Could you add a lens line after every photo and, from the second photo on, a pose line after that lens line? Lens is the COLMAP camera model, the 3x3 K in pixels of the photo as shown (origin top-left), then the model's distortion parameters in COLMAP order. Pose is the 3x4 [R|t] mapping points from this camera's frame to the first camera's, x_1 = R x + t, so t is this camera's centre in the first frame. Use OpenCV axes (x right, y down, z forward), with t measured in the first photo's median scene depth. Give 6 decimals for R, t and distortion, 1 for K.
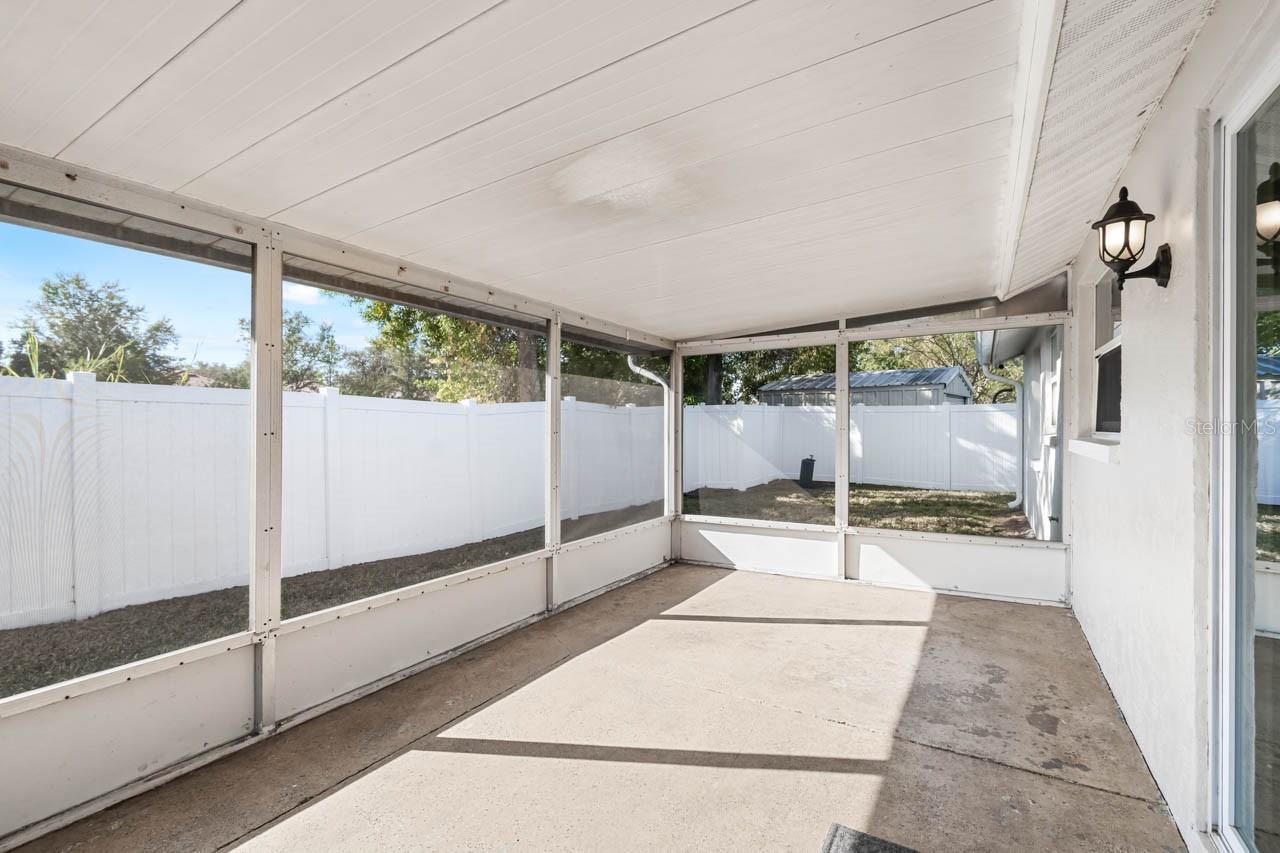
lens RADIAL K [[573.7, 0, 633.7], [0, 573.7, 422.8], [0, 0, 1]] dist [0.002855, -0.000738]
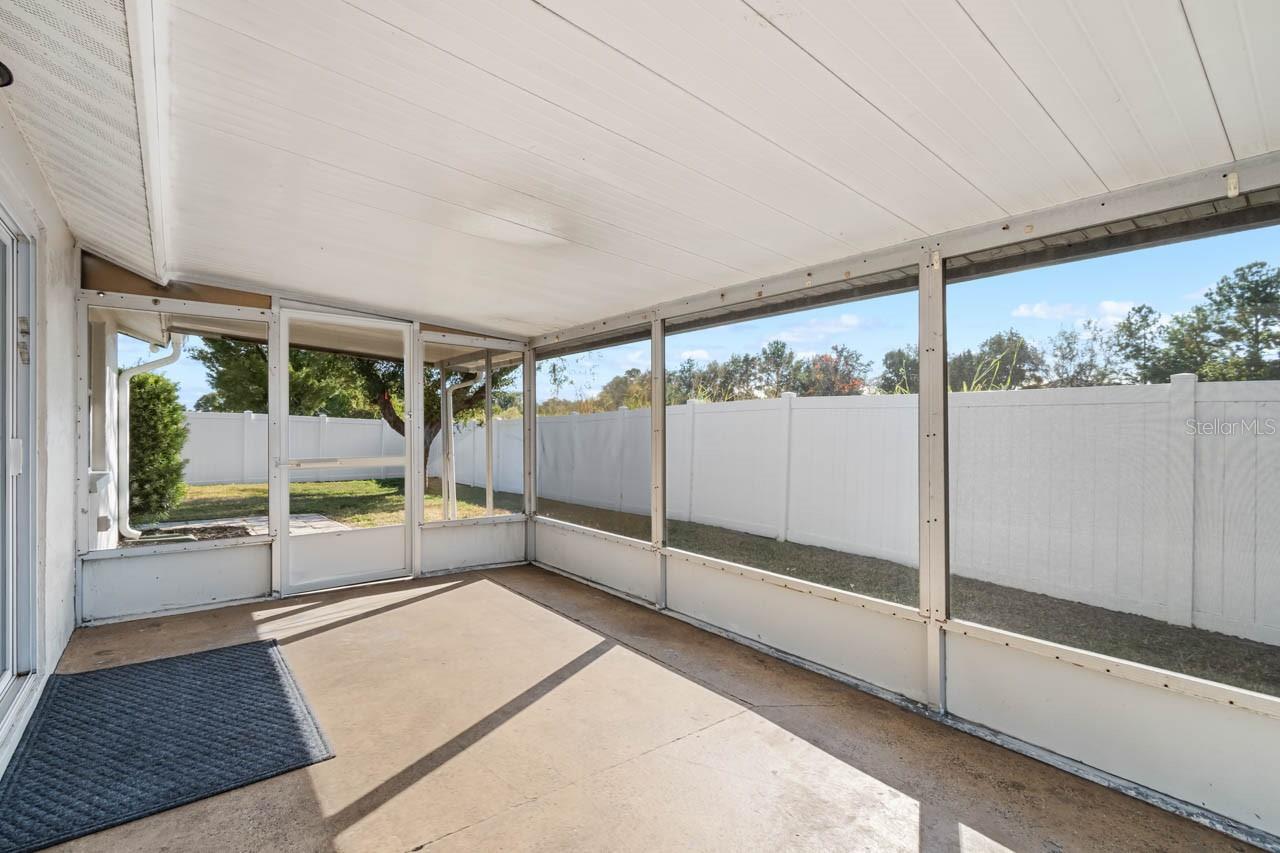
lens RADIAL K [[554.9, 0, 636.0], [0, 554.9, 434.3], [0, 0, 1]] dist [0.001850, 0.000091]
pose [[-0.327529, 0.008523, -0.944803, 0.734015], [0.004614, 0.999962, 0.007422, 0.012087], [0.944830, -0.001928, -0.327556, 1.176157]]
